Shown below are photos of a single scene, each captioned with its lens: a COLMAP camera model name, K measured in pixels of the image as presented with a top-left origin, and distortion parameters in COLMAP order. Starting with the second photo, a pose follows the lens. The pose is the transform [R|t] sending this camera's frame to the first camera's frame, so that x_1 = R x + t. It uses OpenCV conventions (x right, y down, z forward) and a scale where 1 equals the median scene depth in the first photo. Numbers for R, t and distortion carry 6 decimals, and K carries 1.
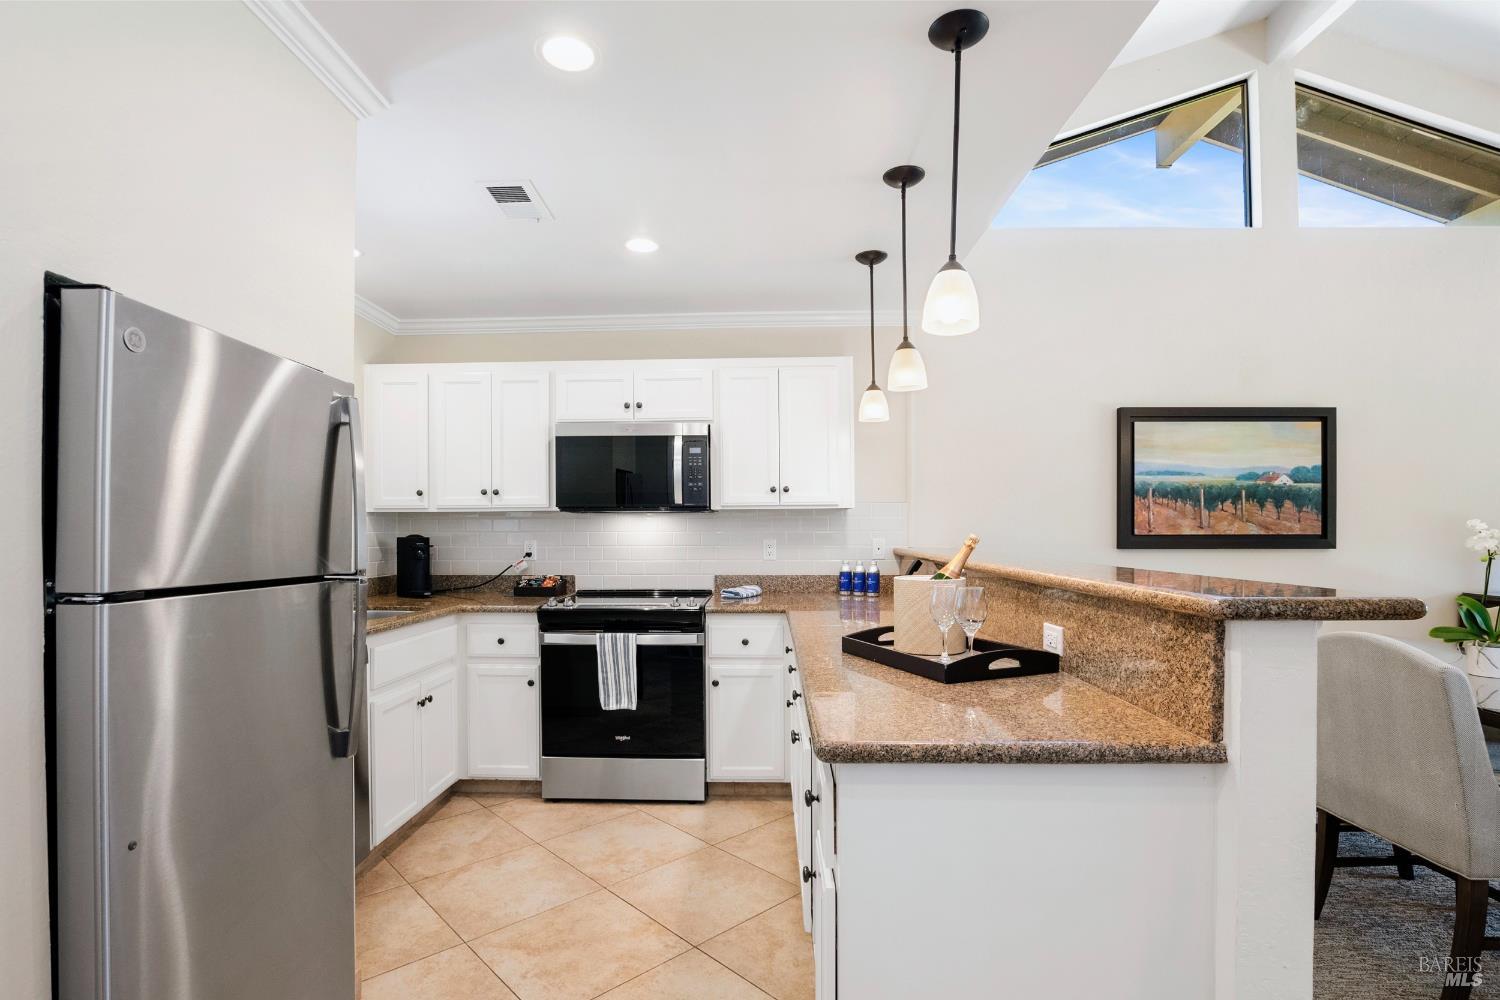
lens RADIAL K [[725.0, 0, 744.7], [0, 725.0, 531.2], [0, 0, 1]] dist [-0.031292, 0.000717]
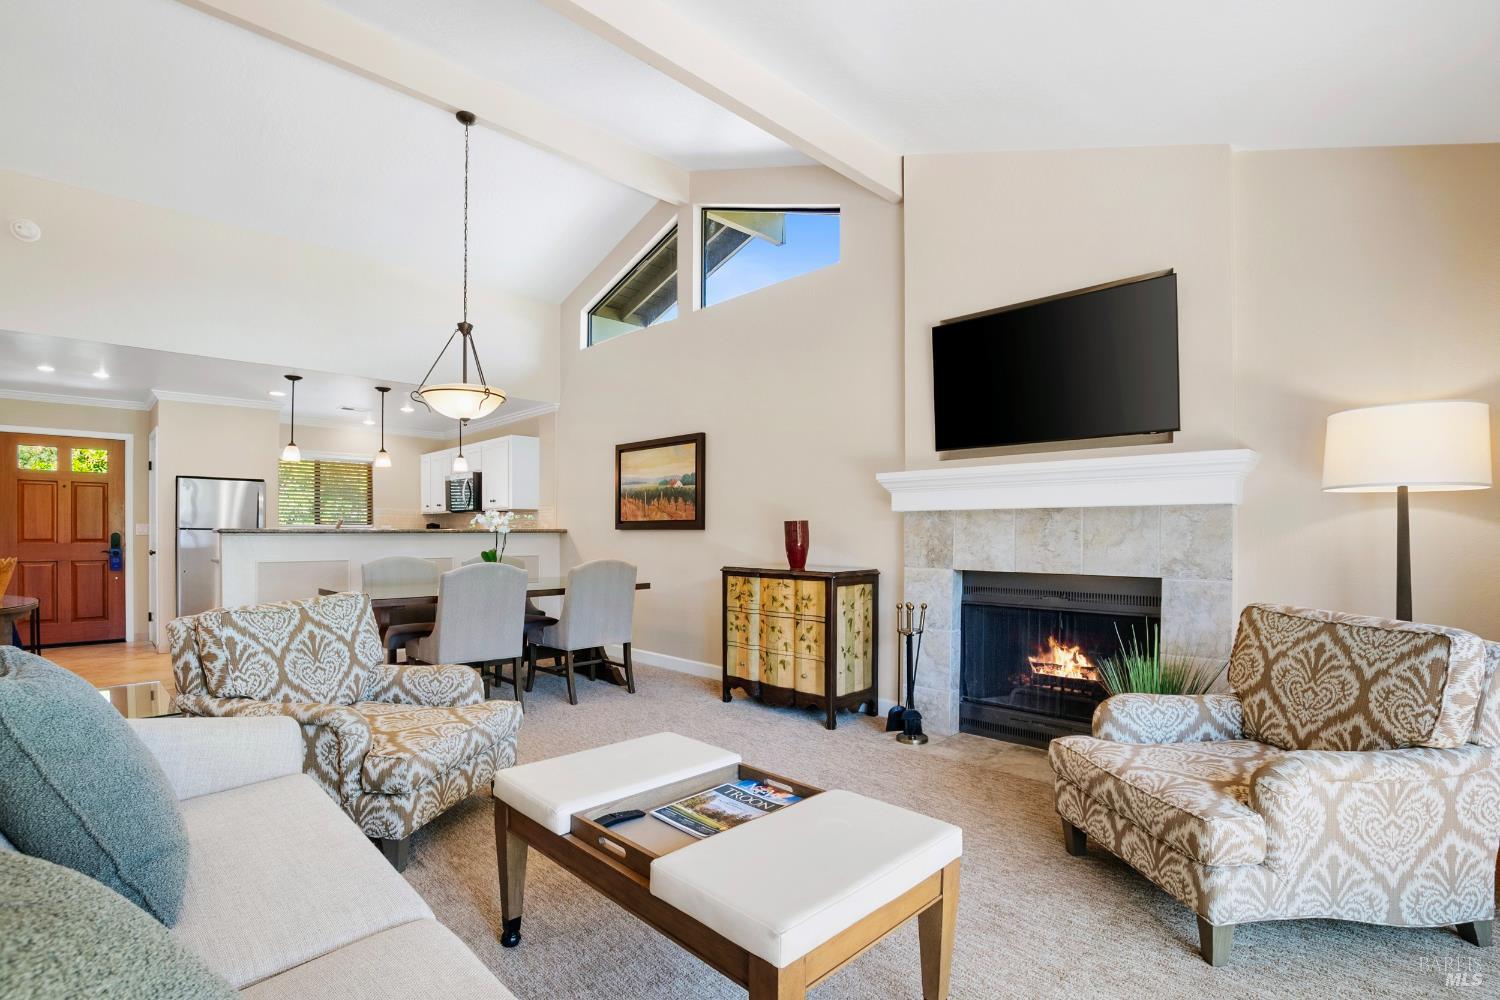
lens RADIAL K [[710.9, 0, 742.9], [0, 710.9, 535.5], [0, 0, 1]] dist [-0.024560, 0.000472]
pose [[0.720819, 0.006505, -0.693093, 1.927717], [-0.003460, 0.999977, 0.005786, 0.028749], [0.693115, -0.001773, 0.720825, 0.008476]]
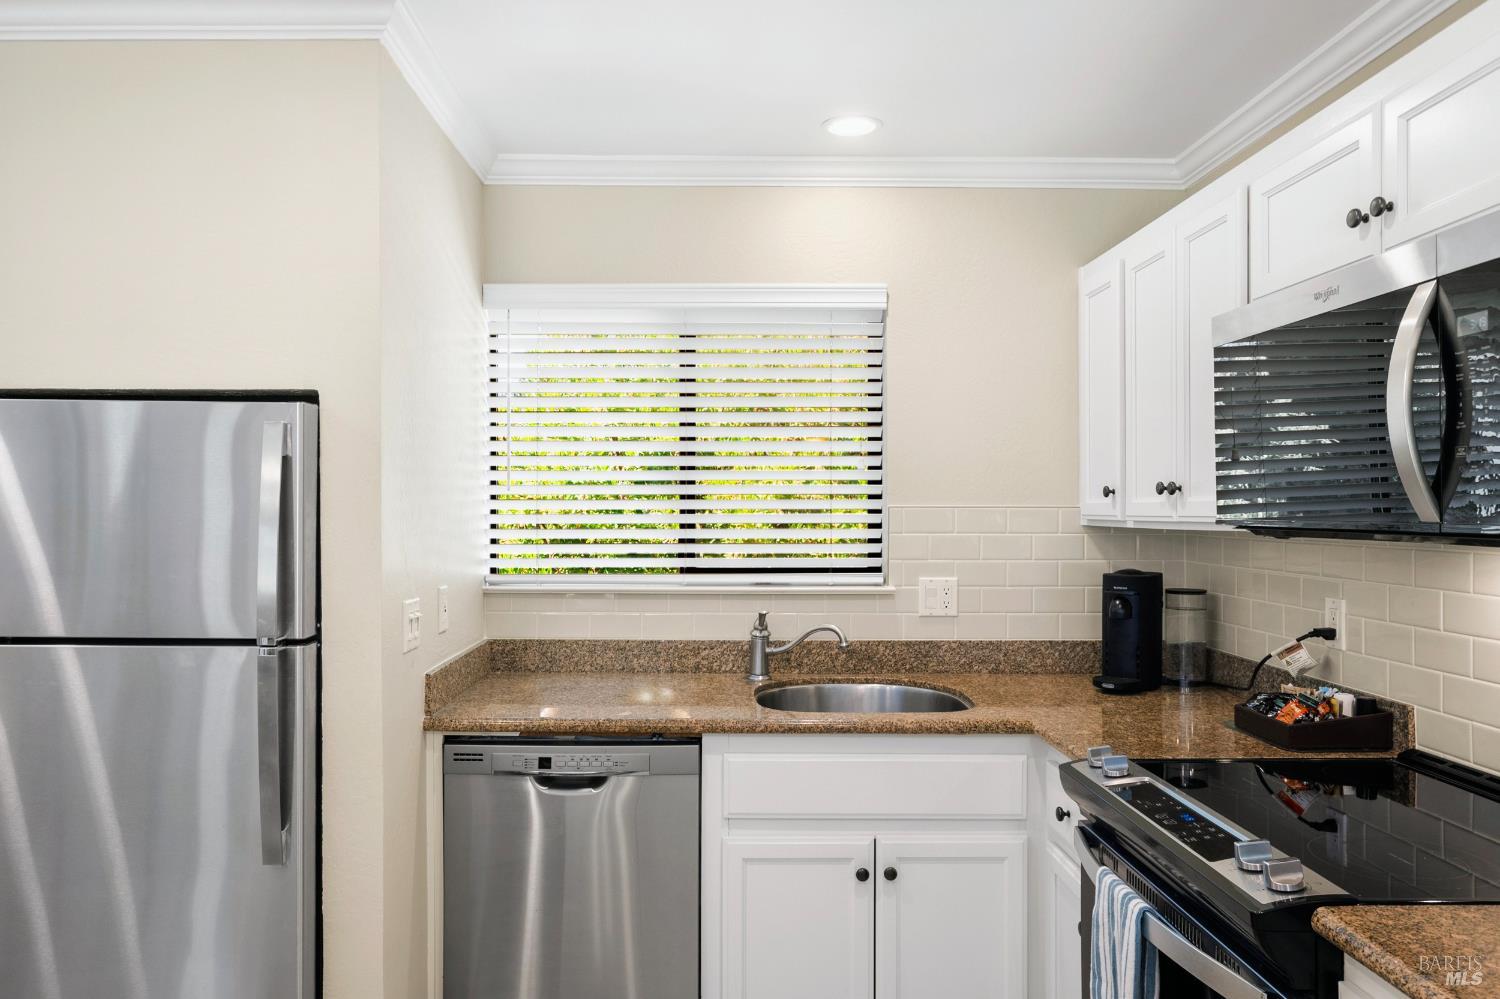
lens RADIAL K [[1044.0, 0, 721.8], [0, 1044.0, 506.3], [0, 0, 1]] dist [0.001561, 0.000957]
pose [[0.041776, 0.001751, -0.999125, 0.287805], [-0.001778, 0.999997, 0.001678, -0.041506], [0.999125, 0.001706, 0.041779, 0.664718]]
